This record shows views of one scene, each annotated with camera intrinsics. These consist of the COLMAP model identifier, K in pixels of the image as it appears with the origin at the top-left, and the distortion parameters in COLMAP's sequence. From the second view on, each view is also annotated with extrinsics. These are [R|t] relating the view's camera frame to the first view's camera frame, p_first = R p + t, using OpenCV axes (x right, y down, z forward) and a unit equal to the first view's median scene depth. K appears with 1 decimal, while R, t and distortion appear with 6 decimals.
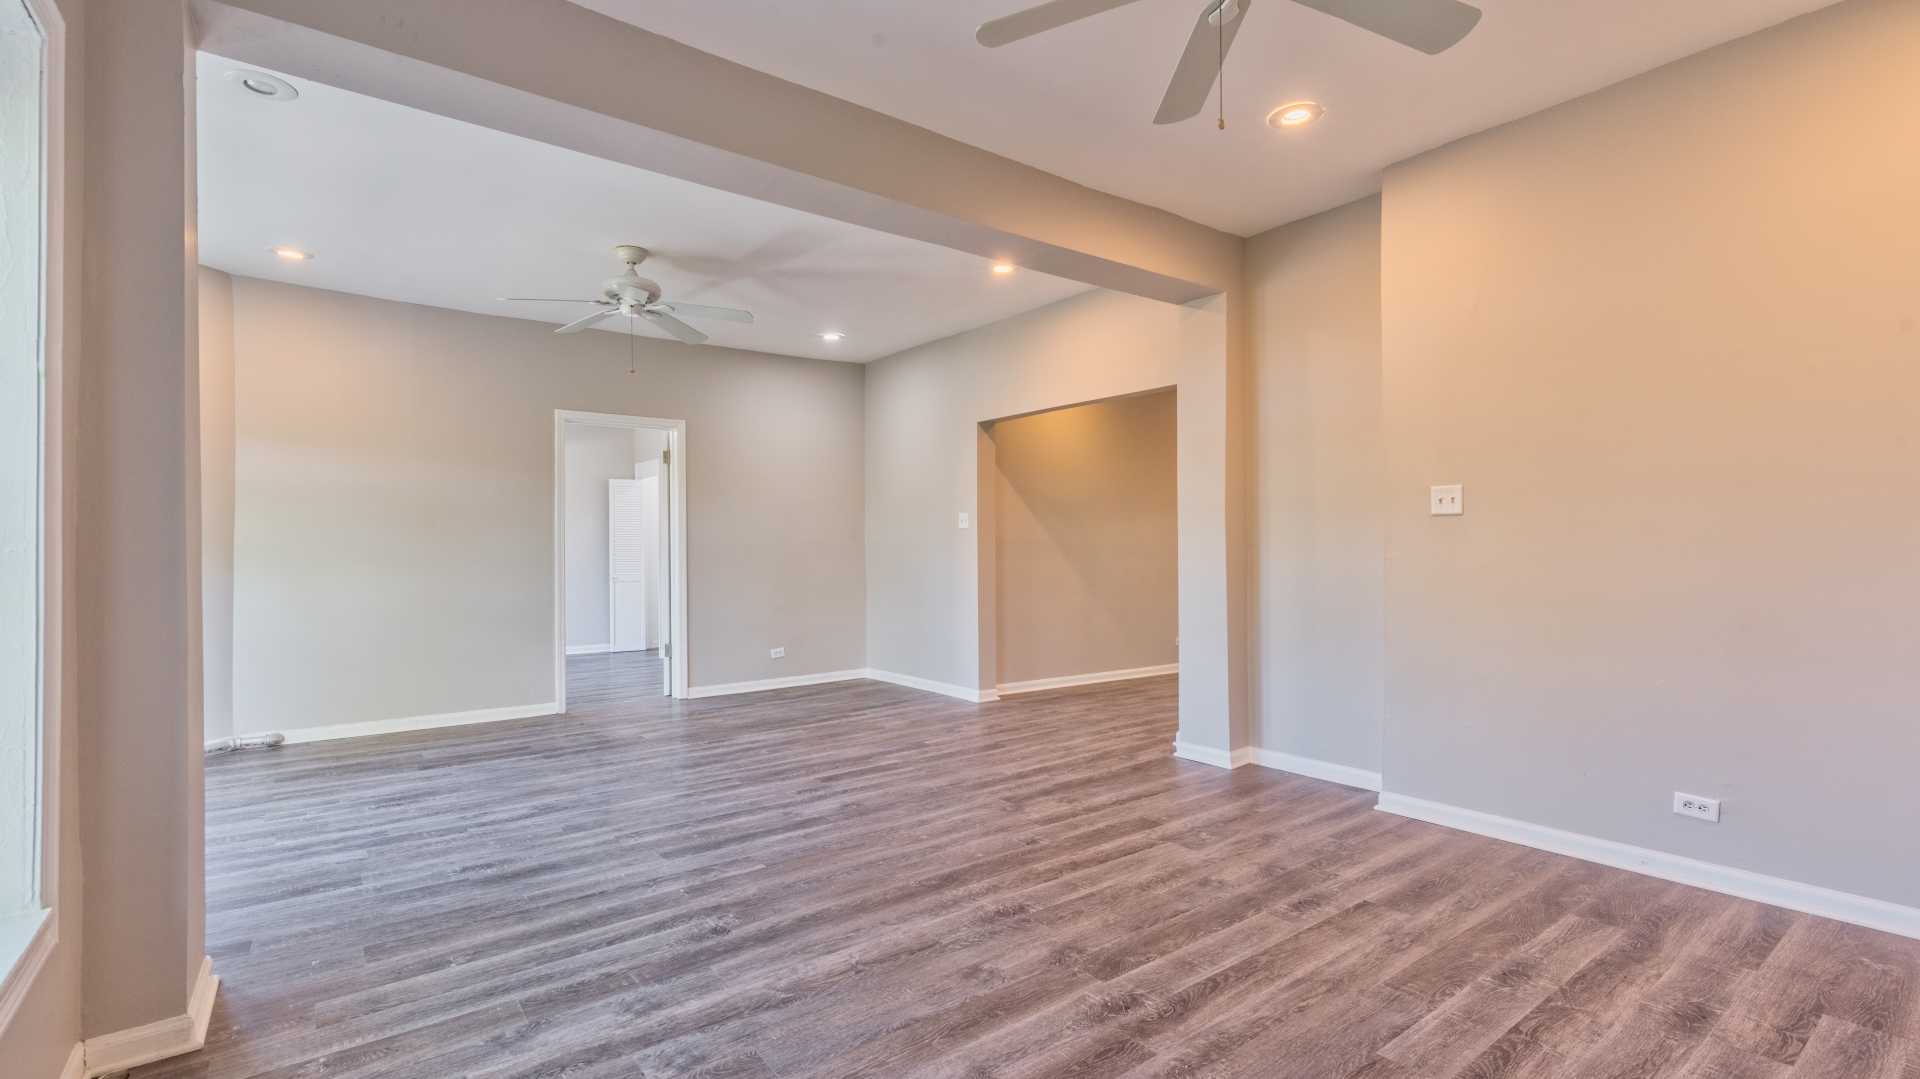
lens RADIAL K [[848.5, 0, 958.3], [0, 848.5, 542.0], [0, 0, 1]] dist [0.000842, 0.000136]
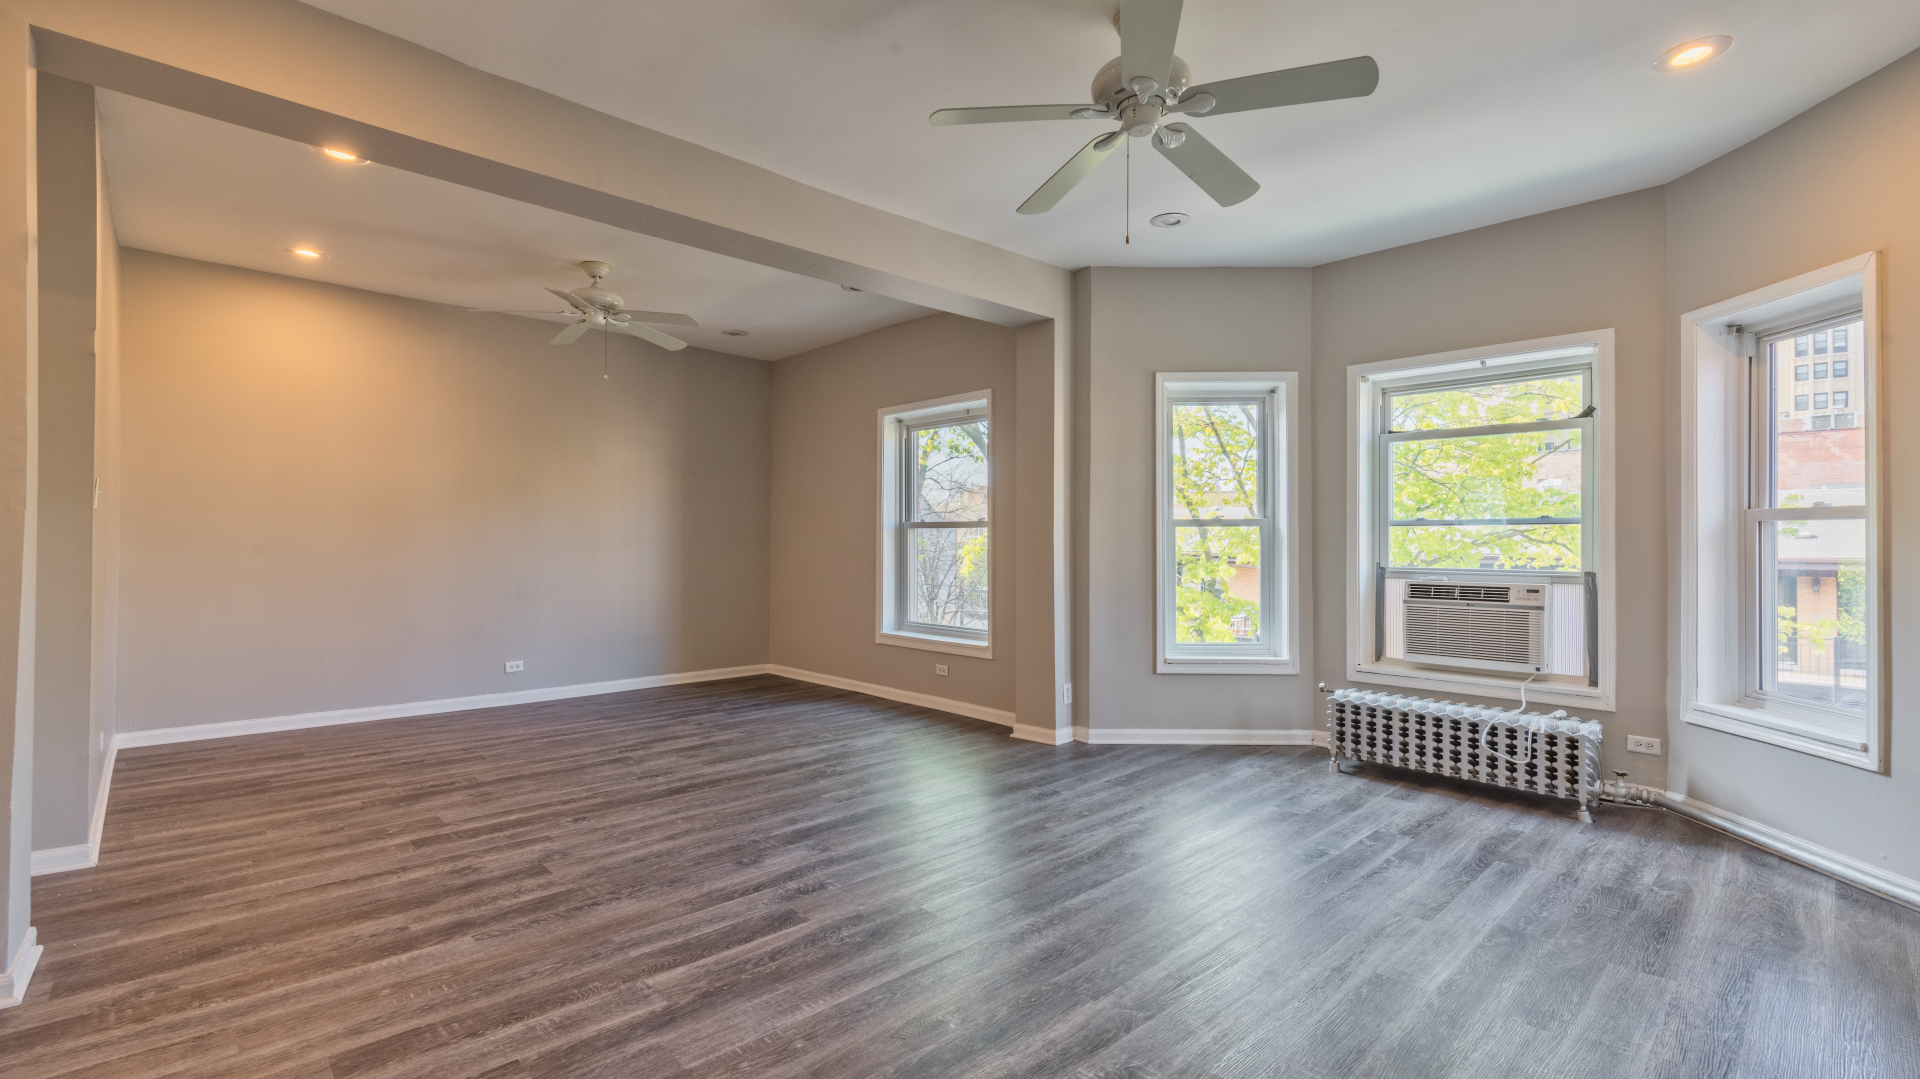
lens RADIAL K [[848.5, 0, 960.0], [0, 848.5, 542.5], [0, 0, 1]] dist [0.000842, 0.000136]
pose [[-0.994659, 0.002163, -0.103188, -0.269636], [0.002868, 0.999974, -0.006680, 0.011827], [0.103171, -0.006940, -0.994639, 2.026619]]
